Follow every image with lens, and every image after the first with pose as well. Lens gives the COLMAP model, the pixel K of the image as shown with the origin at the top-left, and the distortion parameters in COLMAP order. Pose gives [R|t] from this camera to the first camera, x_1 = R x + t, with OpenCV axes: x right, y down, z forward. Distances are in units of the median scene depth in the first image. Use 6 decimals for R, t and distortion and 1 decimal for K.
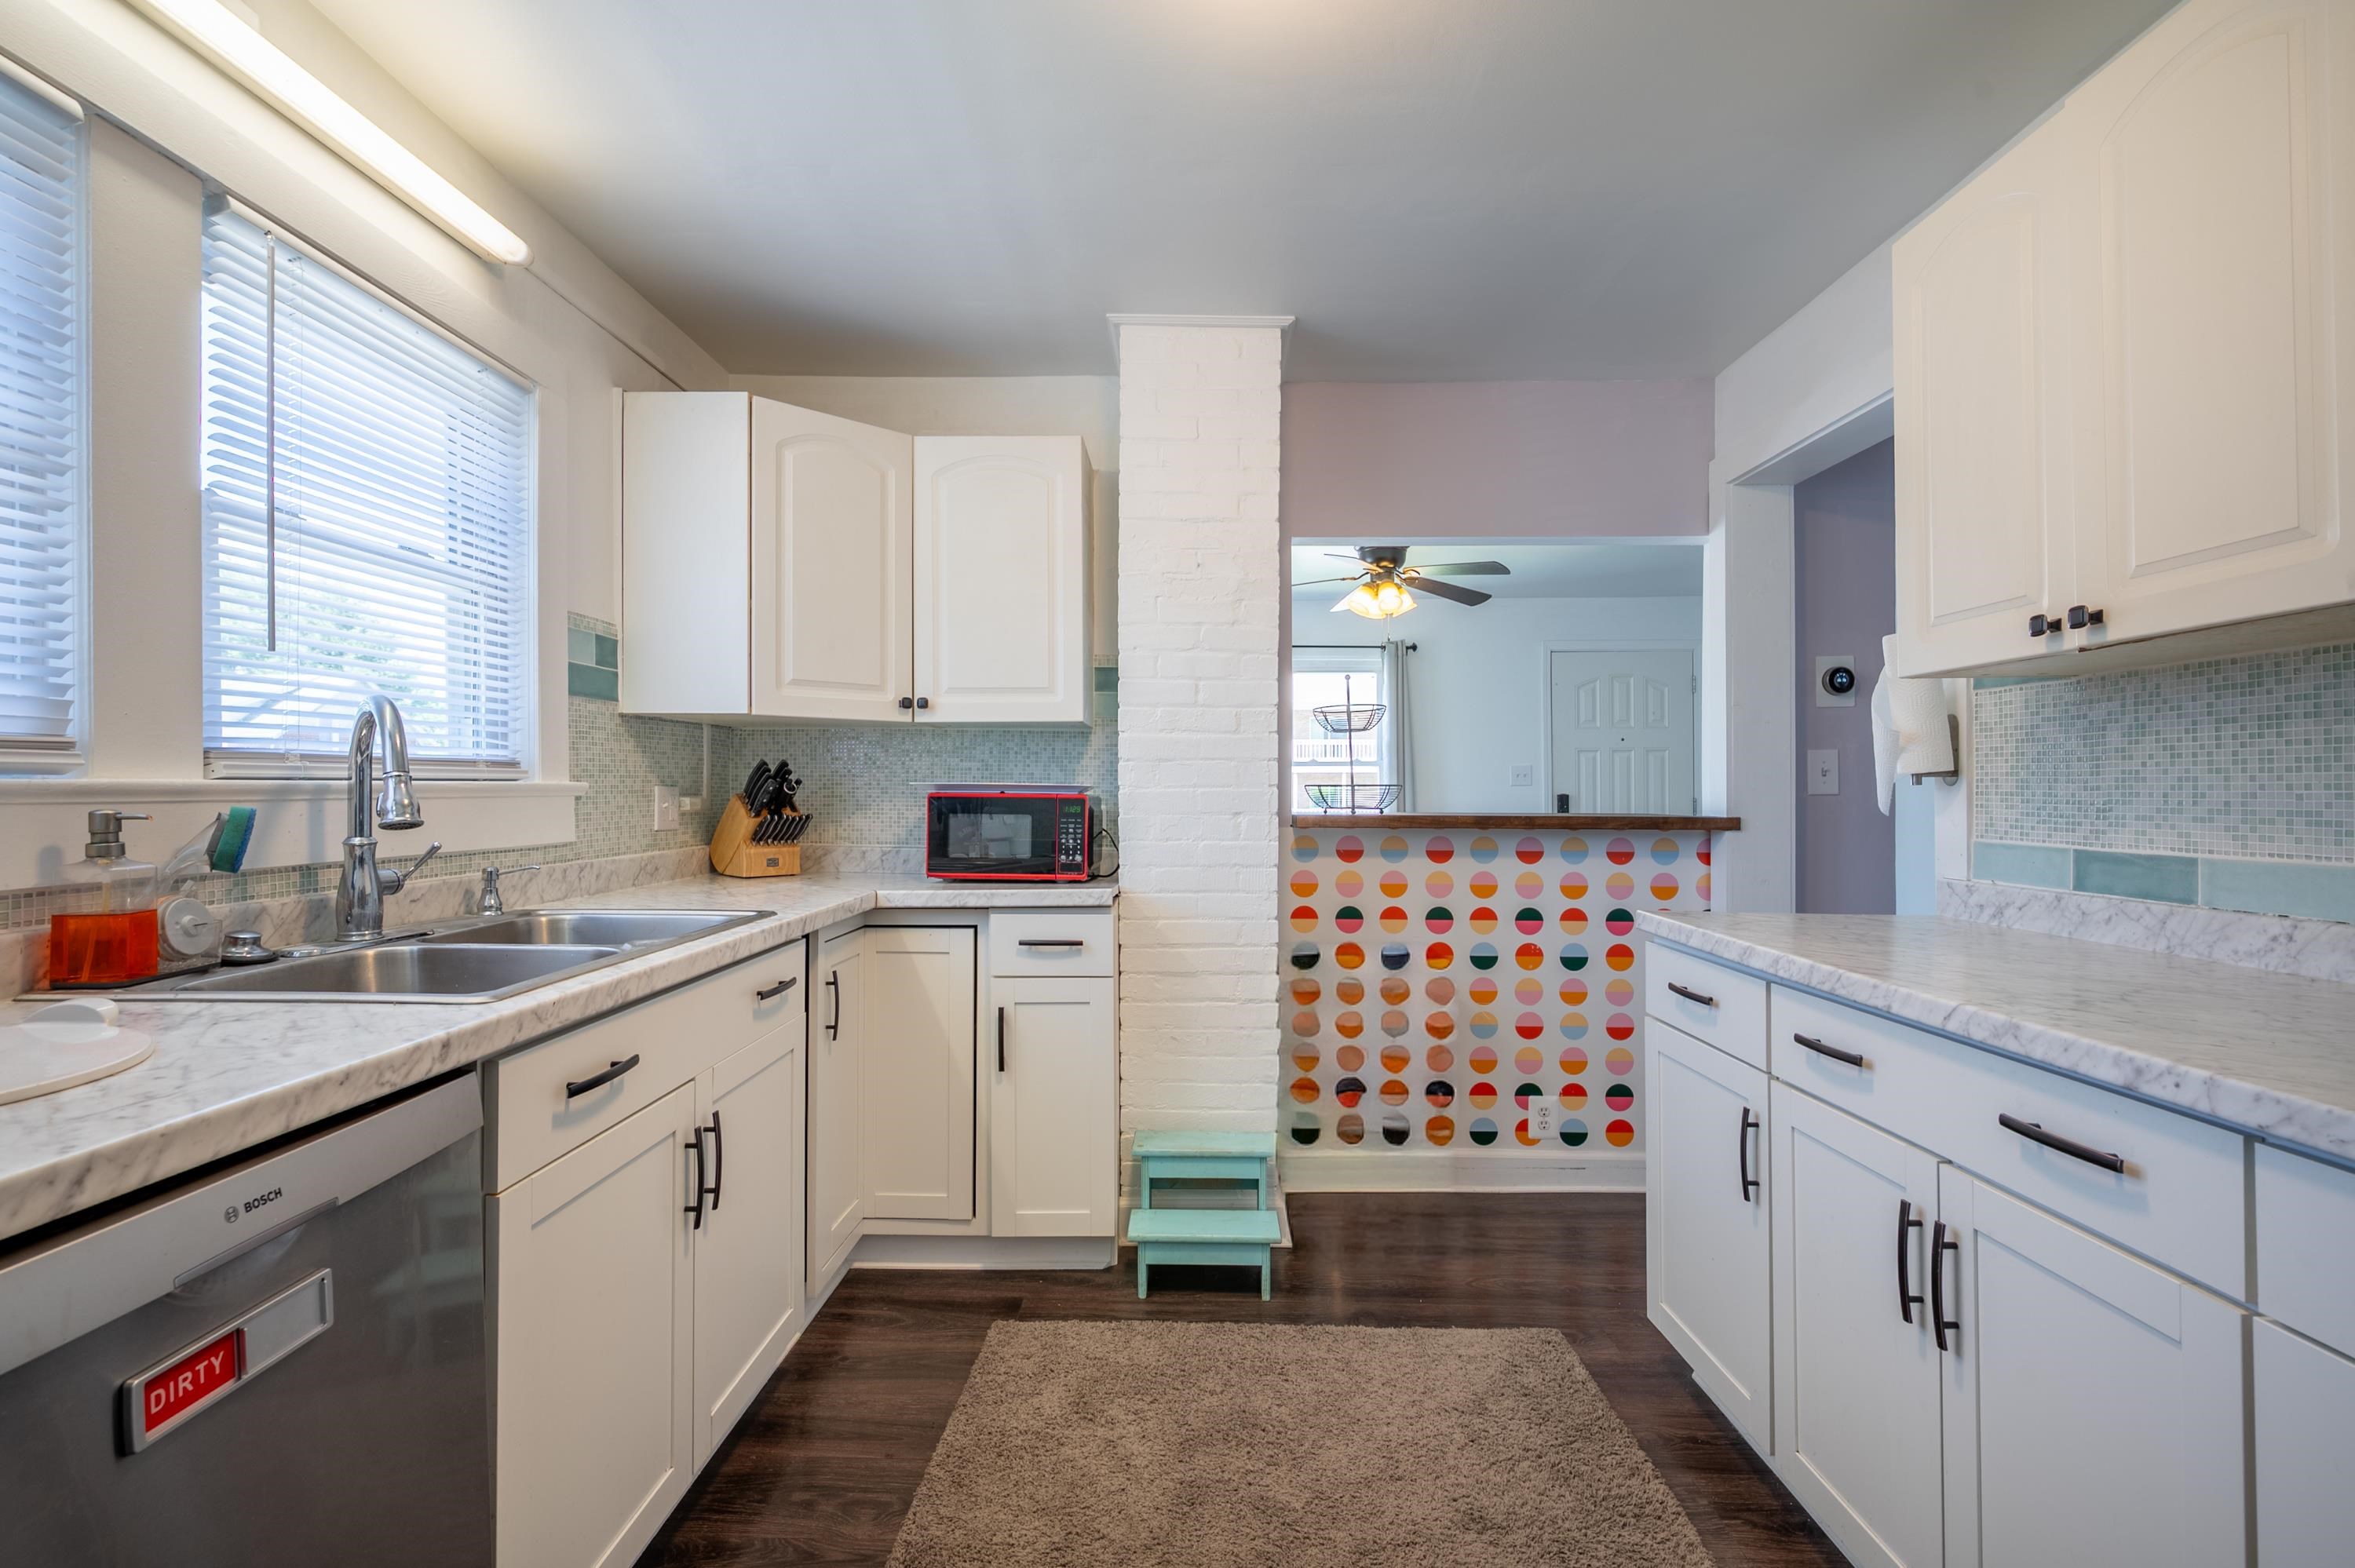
lens RADIAL K [[1029.5, 0, 1181.7], [0, 1029.5, 786.7], [0, 0, 1]] dist [-0.001126, -0.000039]
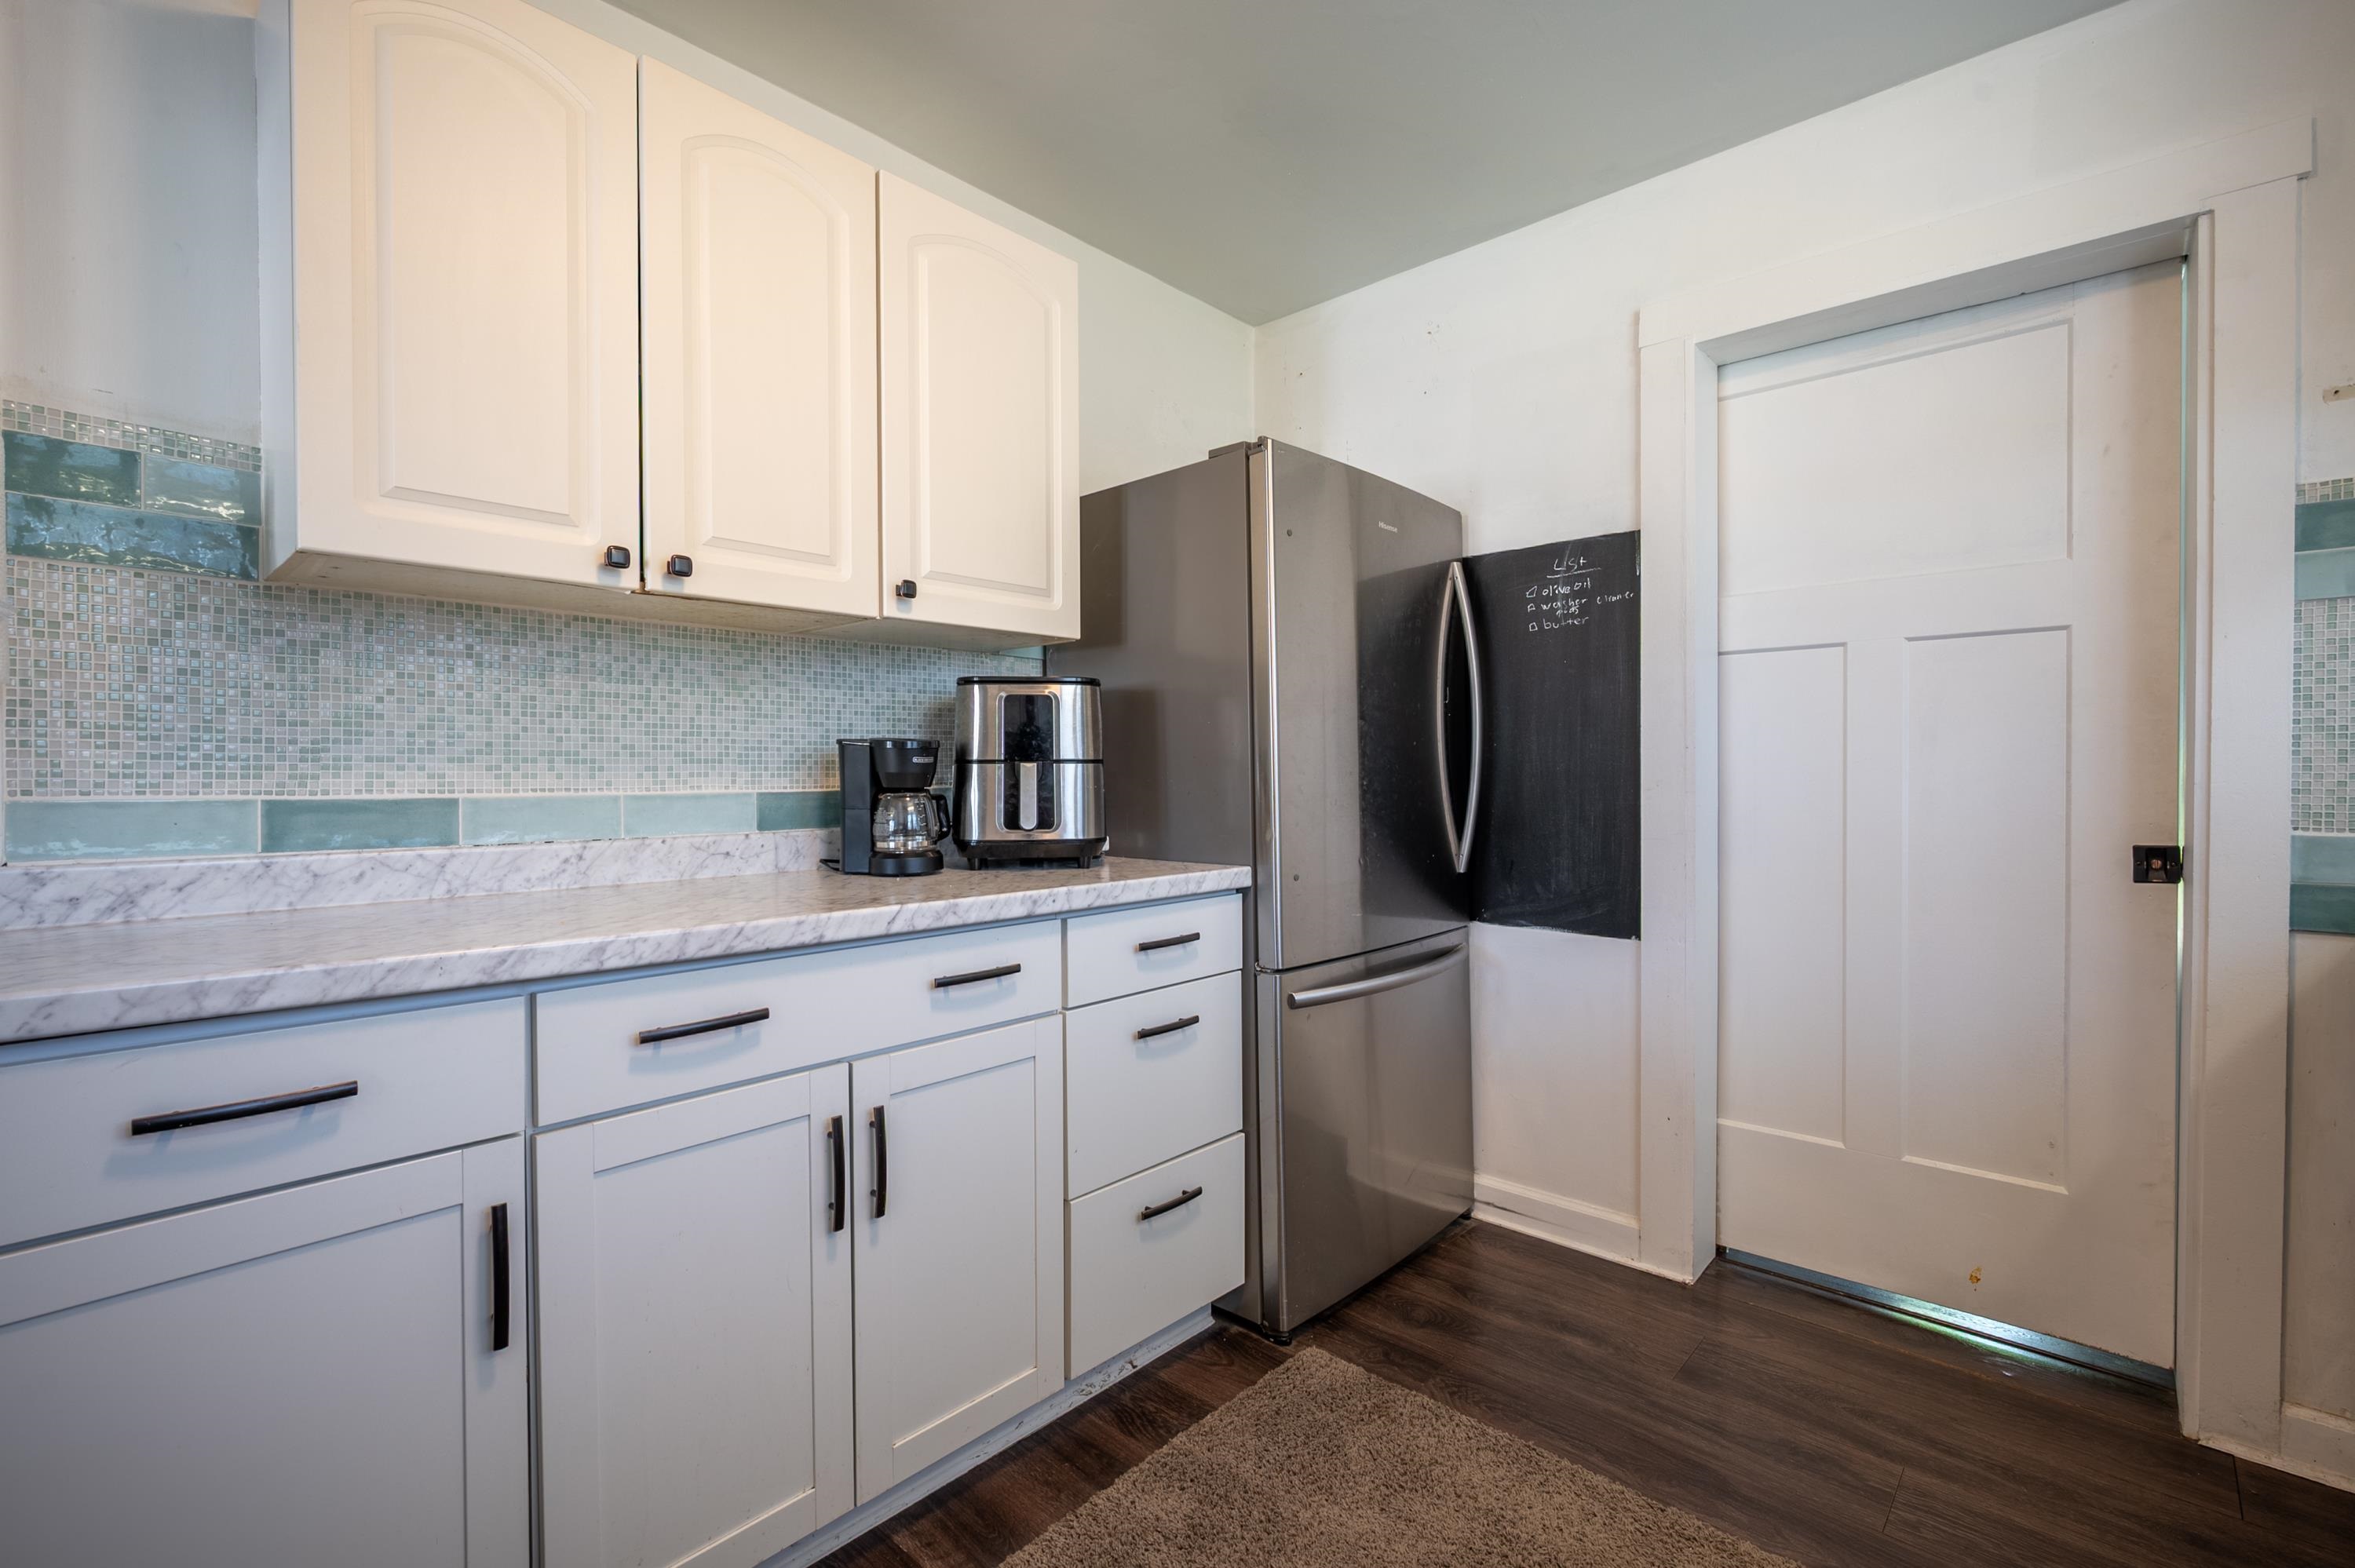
lens RADIAL K [[1029.5, 0, 1181.7], [0, 1029.5, 786.7], [0, 0, 1]] dist [-0.001126, -0.000039]
pose [[-0.748723, -0.005491, 0.662860, -0.208581], [-0.001506, 0.999977, 0.006583, 0.051692], [-0.662881, 0.003931, -0.748714, 1.309833]]
